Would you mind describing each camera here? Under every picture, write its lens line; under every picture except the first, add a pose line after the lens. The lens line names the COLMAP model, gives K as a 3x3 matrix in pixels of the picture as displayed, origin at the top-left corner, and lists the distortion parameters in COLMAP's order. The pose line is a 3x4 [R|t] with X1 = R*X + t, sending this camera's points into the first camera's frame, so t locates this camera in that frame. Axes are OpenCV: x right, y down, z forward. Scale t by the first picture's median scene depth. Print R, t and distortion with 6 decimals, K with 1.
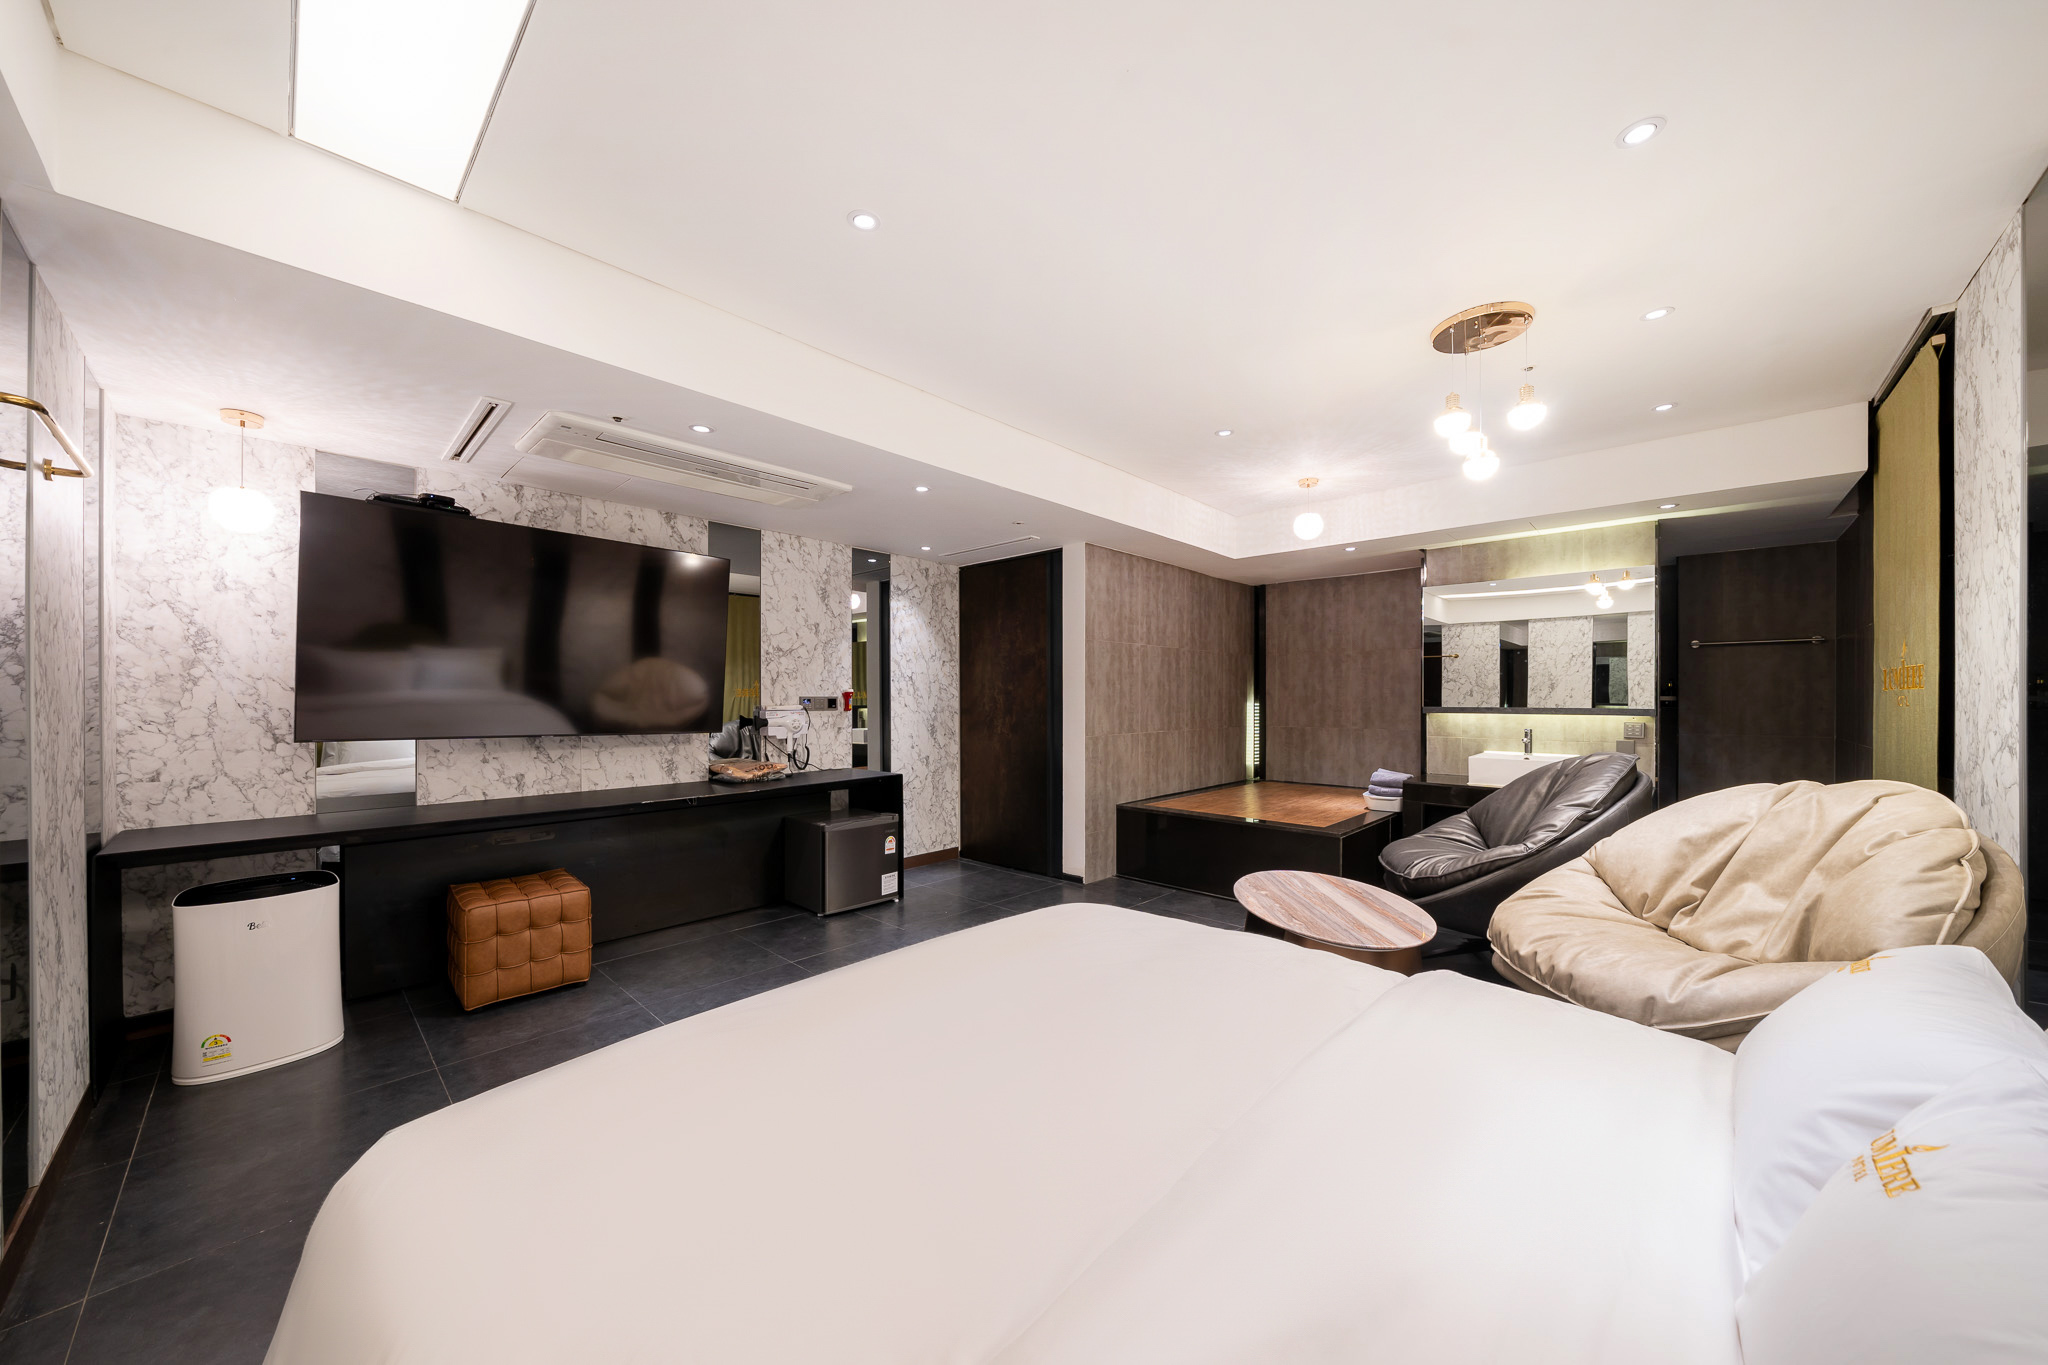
lens RADIAL K [[715.9, 0, 1033.0], [0, 715.9, 696.8], [0, 0, 1]] dist [-0.003057, -0.000035]
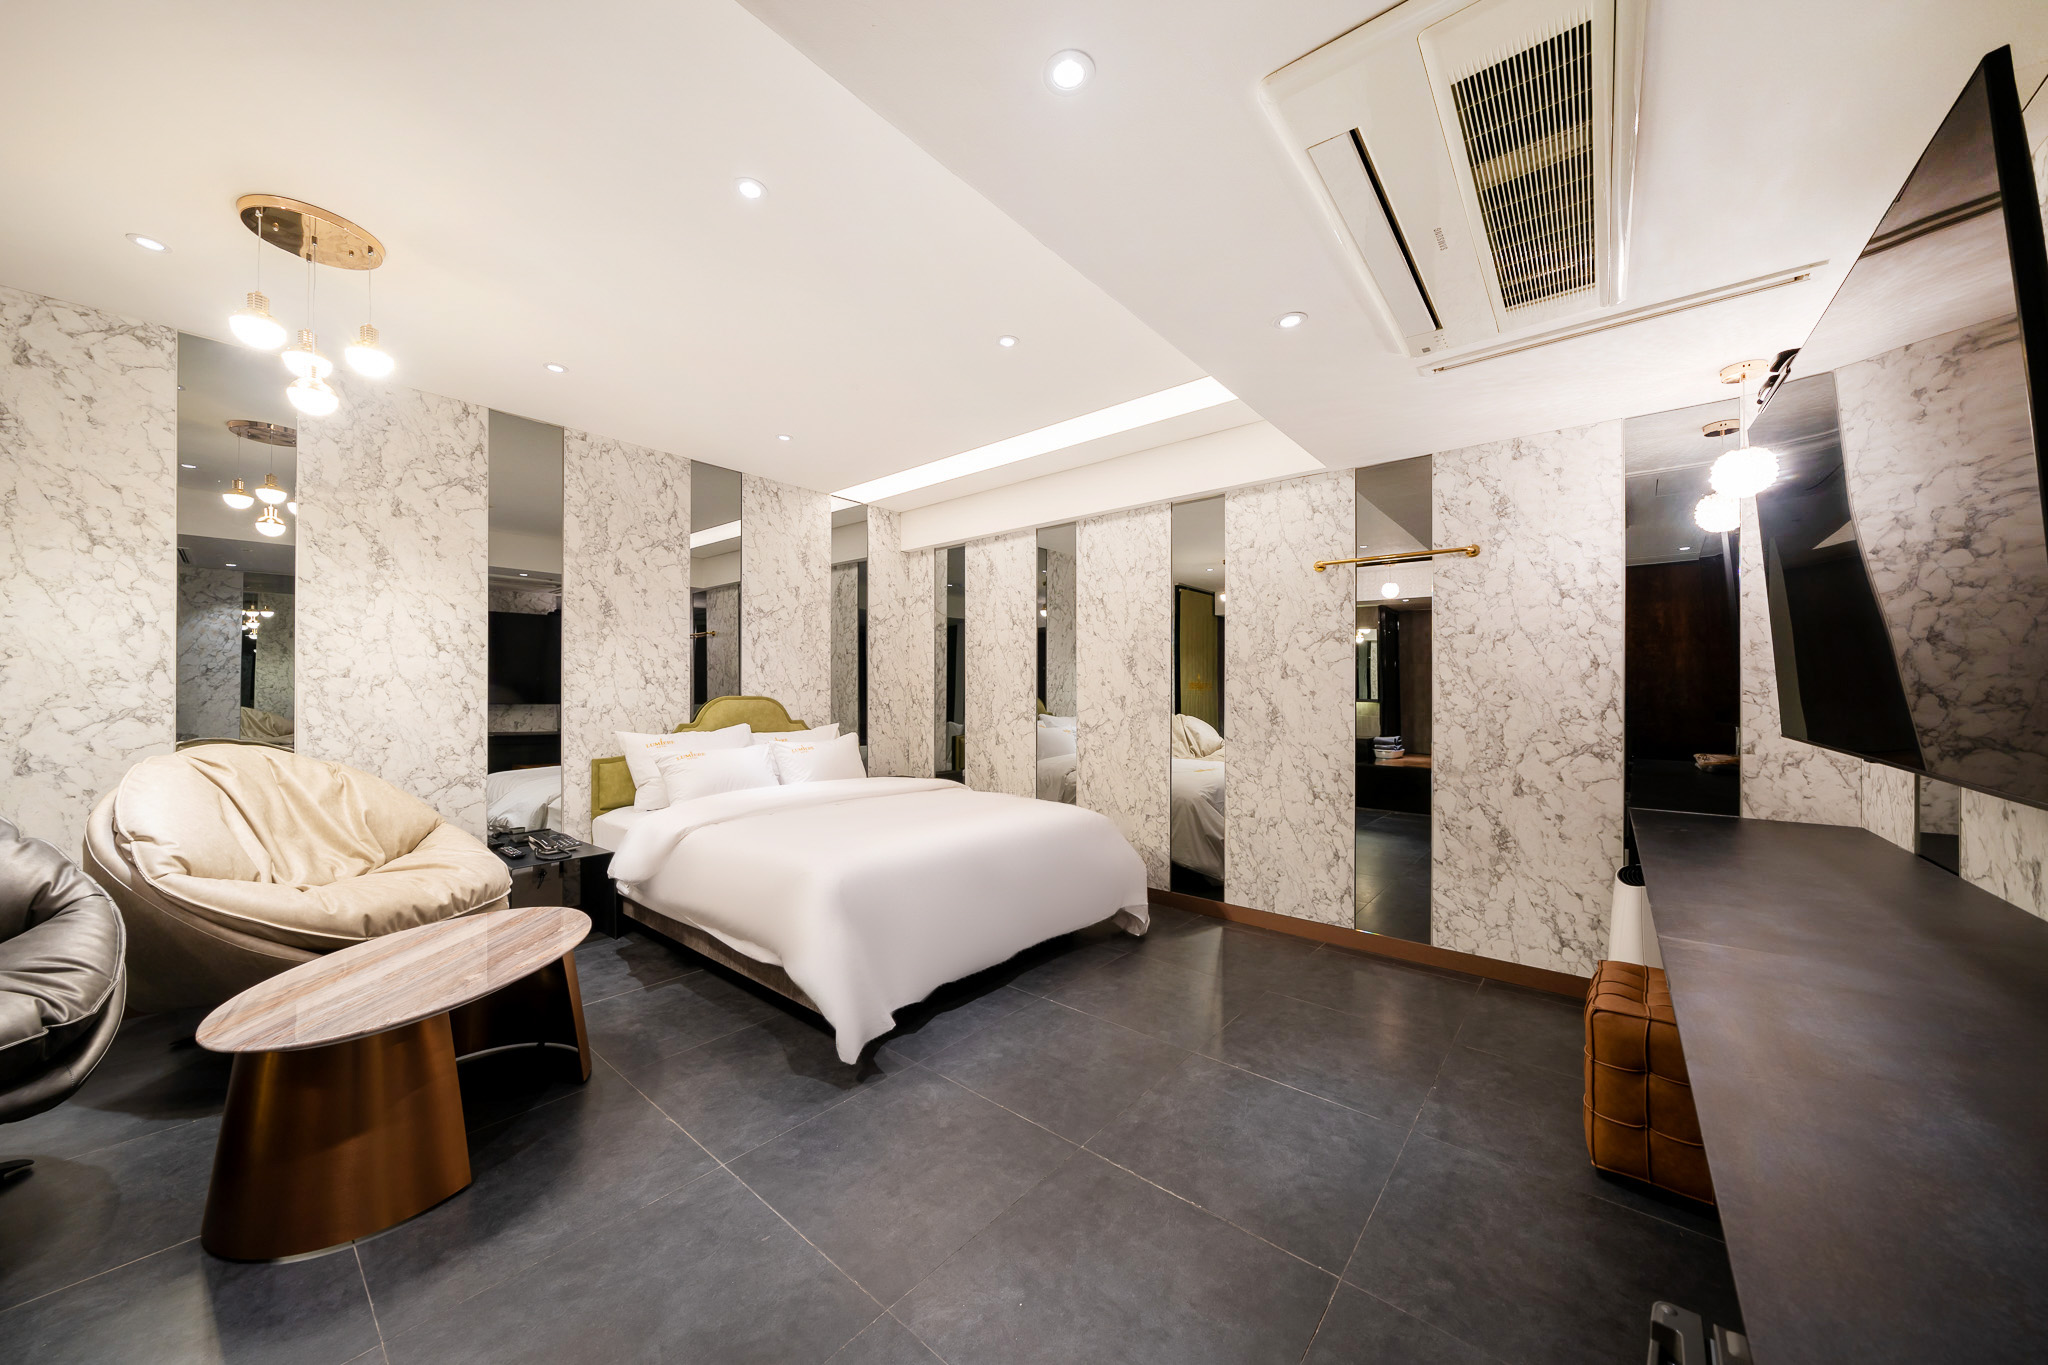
lens RADIAL K [[715.9, 0, 1018.1], [0, 715.9, 688.0], [0, 0, 1]] dist [-0.003057, -0.000035]
pose [[-0.999139, -0.002141, -0.041442, -0.082729], [-0.001723, 0.999947, -0.010110, 0.010451], [0.041461, -0.010030, -0.999090, 0.966917]]
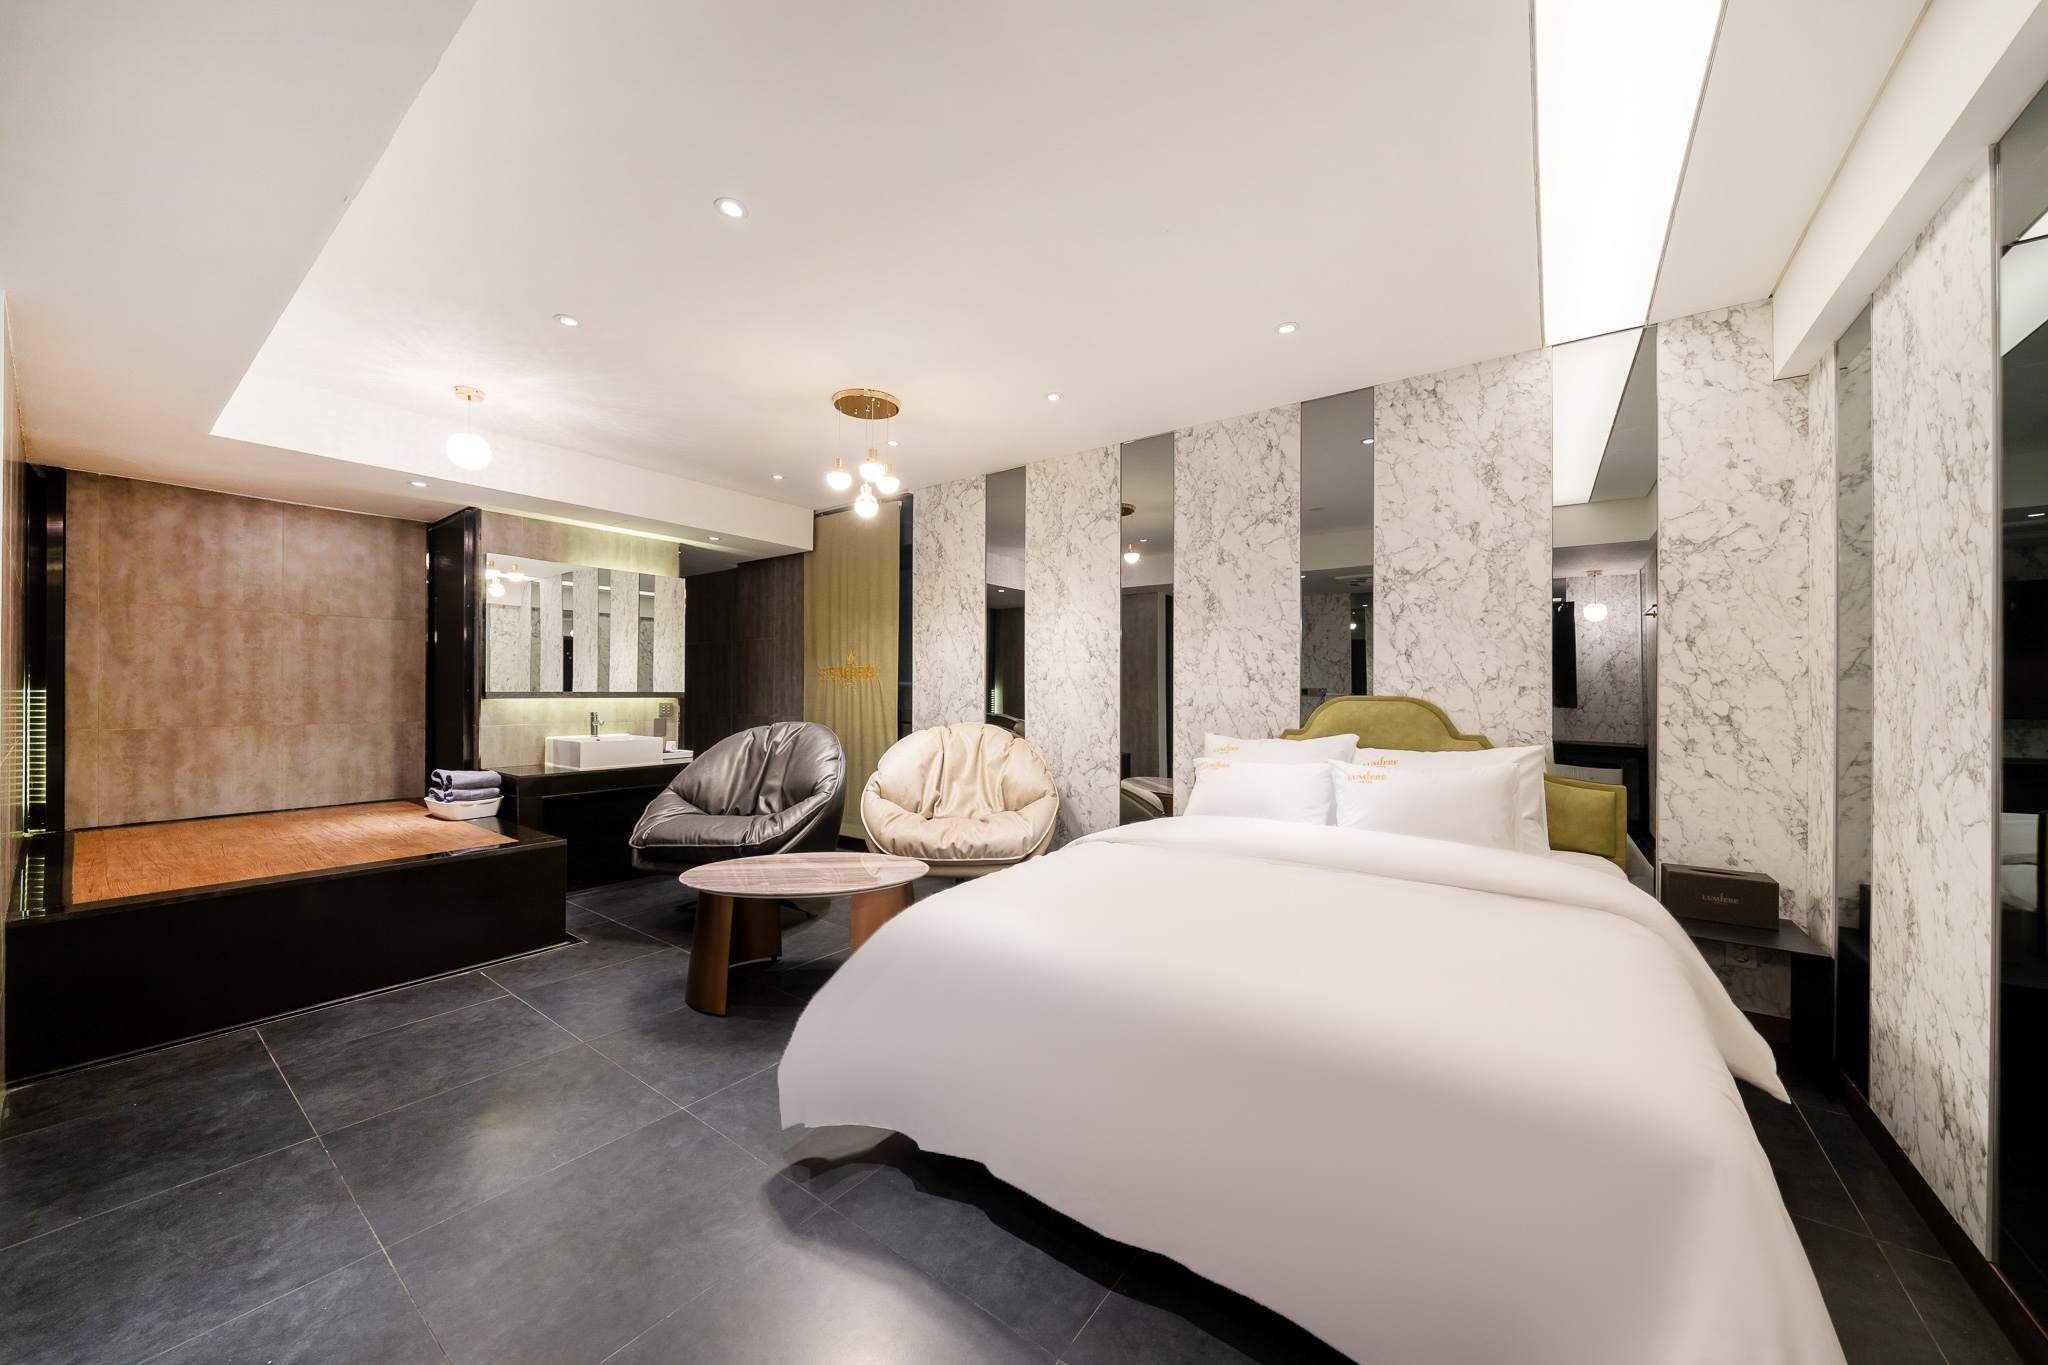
lens RADIAL K [[715.9, 0, 1029.2], [0, 715.9, 688.1], [0, 0, 1]] dist [-0.003057, -0.000035]
pose [[-0.110274, 0.002210, 0.993899, -0.381633], [-0.005200, 0.999983, -0.002801, 0.008525], [-0.993888, -0.005477, -0.110260, 0.439210]]
